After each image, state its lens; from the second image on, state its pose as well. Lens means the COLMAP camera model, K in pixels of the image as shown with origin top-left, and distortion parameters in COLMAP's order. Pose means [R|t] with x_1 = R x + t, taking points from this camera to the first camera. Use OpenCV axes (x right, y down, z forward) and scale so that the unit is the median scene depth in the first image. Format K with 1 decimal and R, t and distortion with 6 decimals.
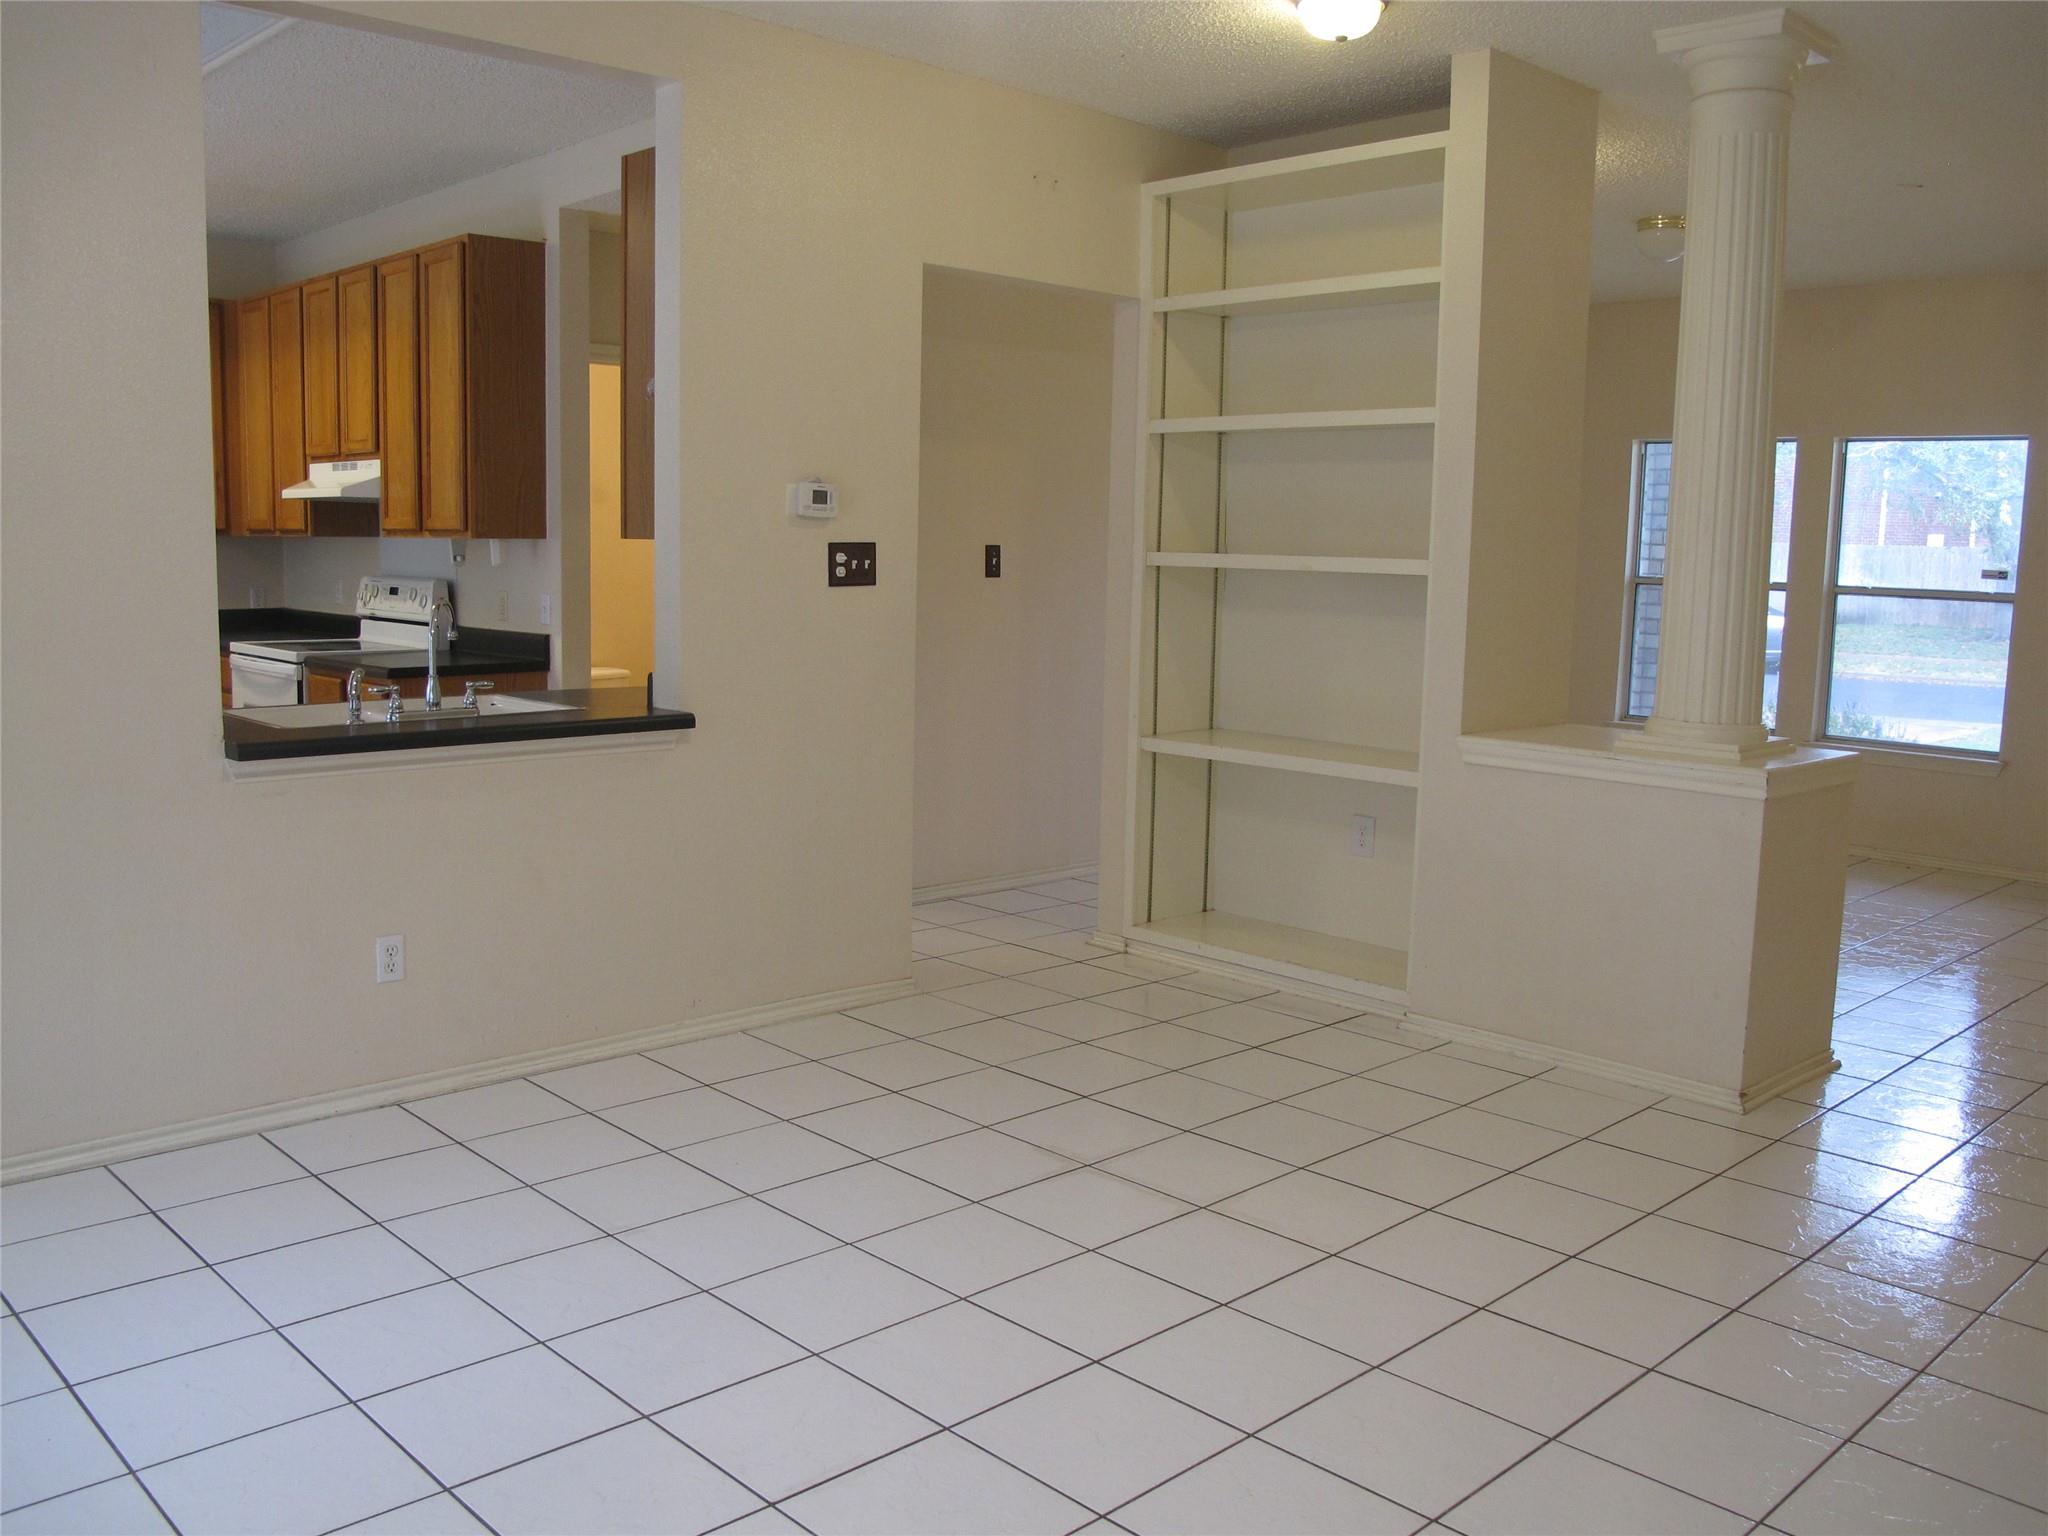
lens RADIAL K [[1739.2, 0, 1023.6], [0, 1739.2, 772.5], [0, 0, 1]] dist [-0.117993, 0.065884]
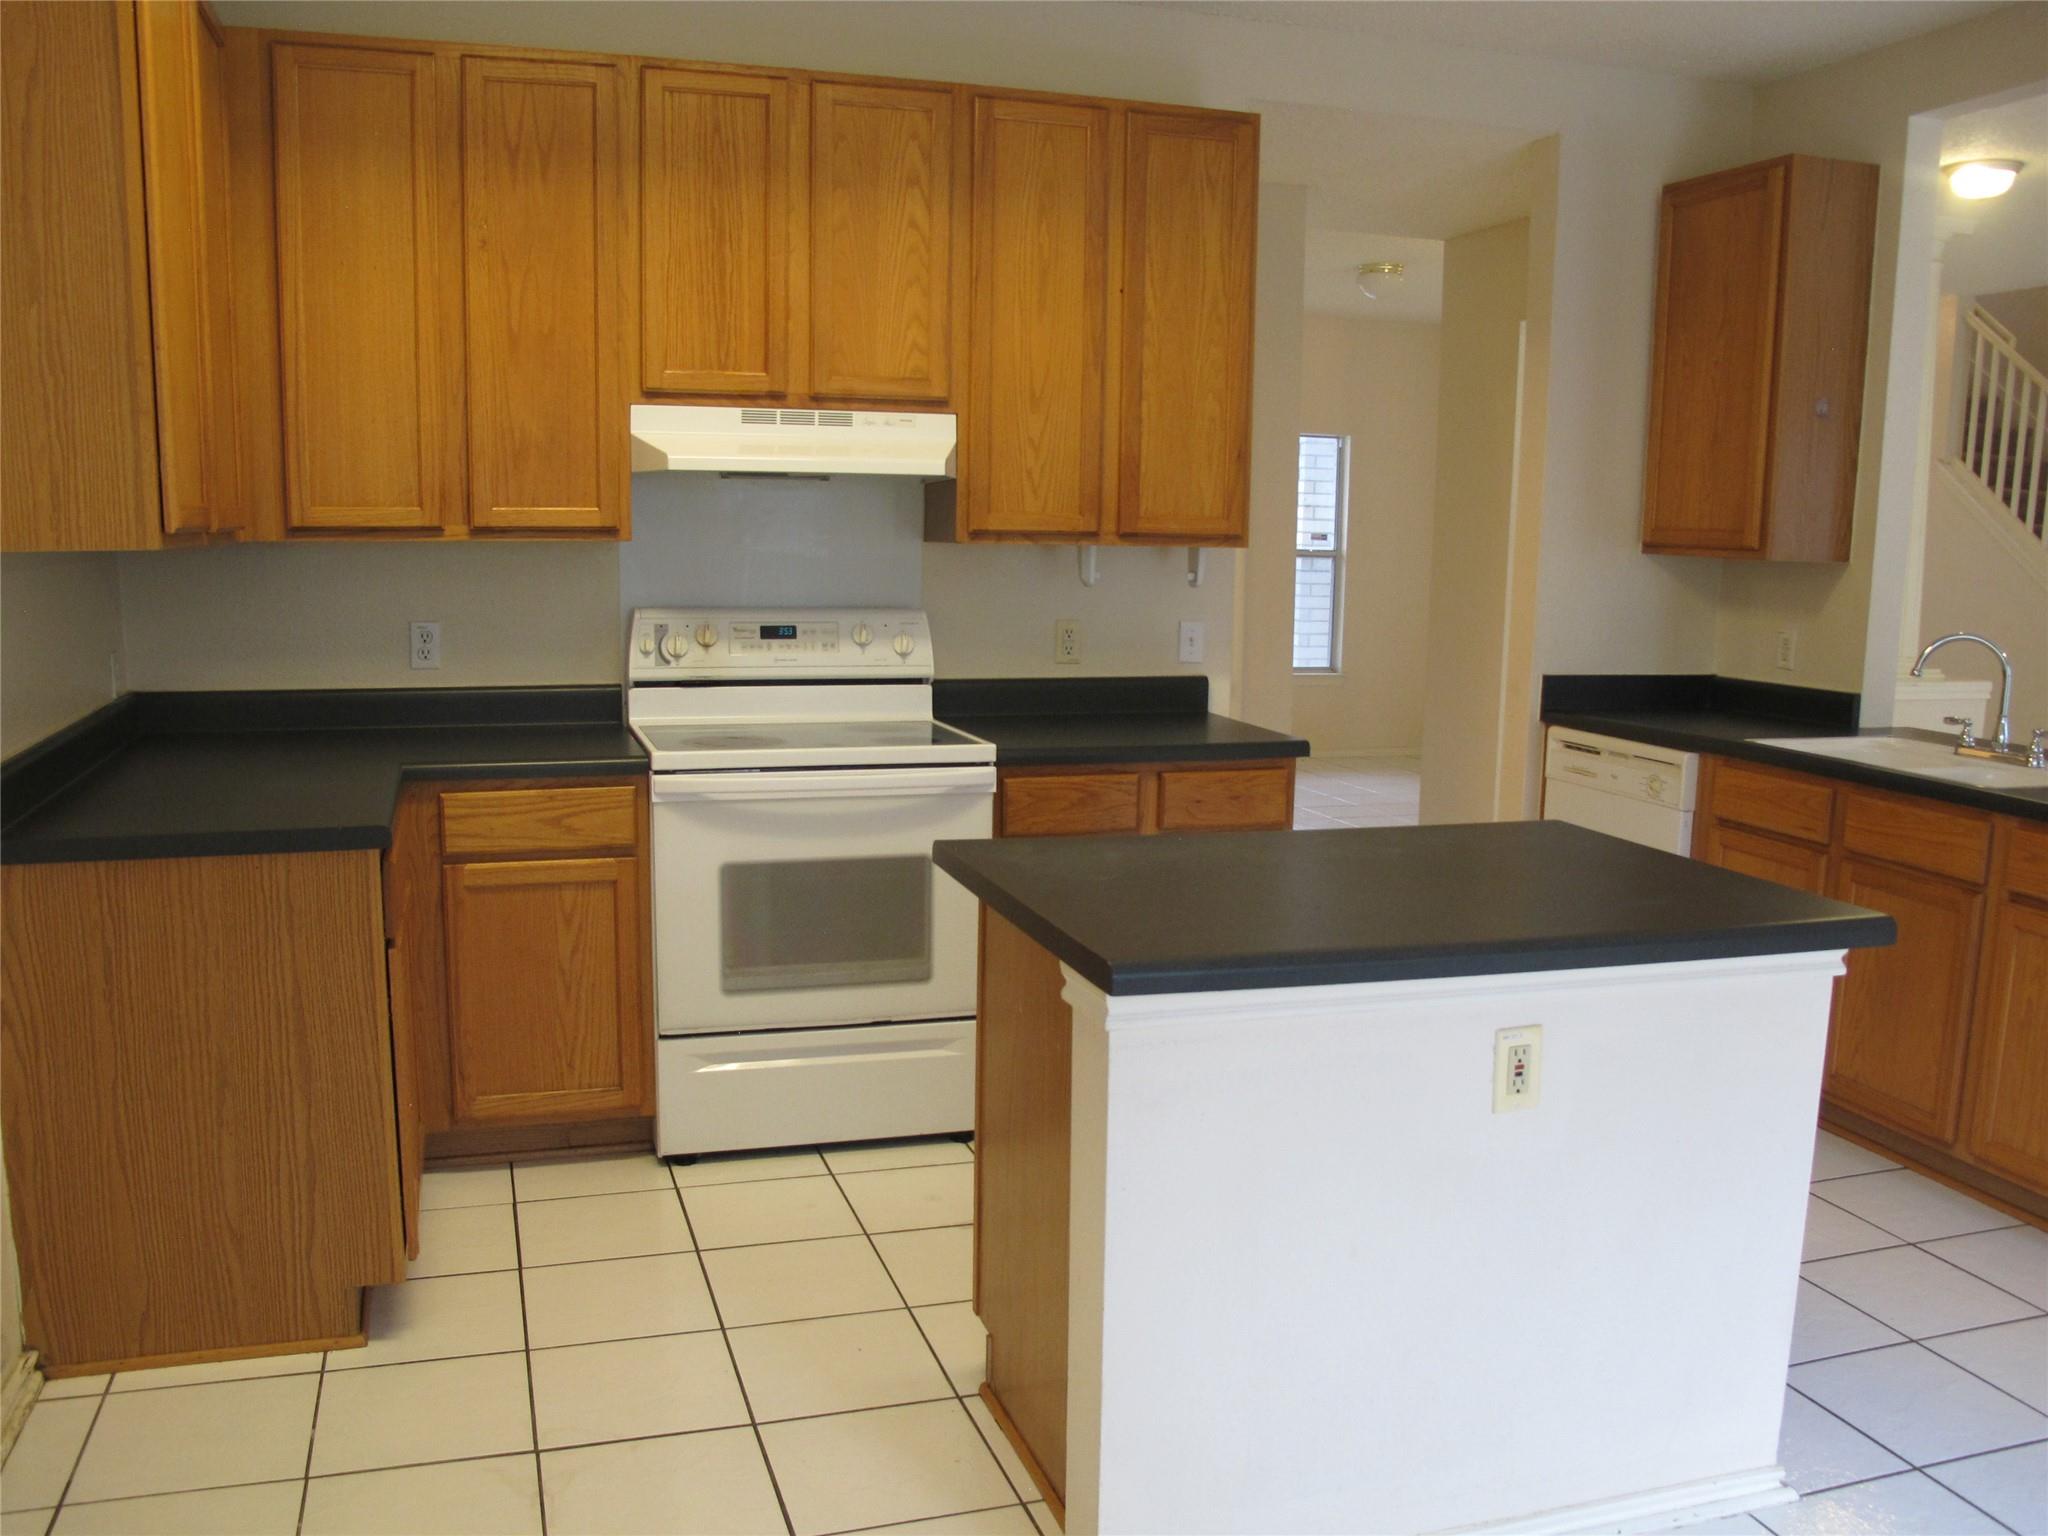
lens RADIAL K [[1739.2, 0, 1020.6], [0, 1739.2, 771.7], [0, 0, 1]] dist [-0.117993, 0.065884]
pose [[0.450466, -0.140501, 0.881669, -0.854567], [0.107964, 0.988865, 0.102423, -0.109574], [-0.886242, 0.049051, 0.460619, 0.648887]]
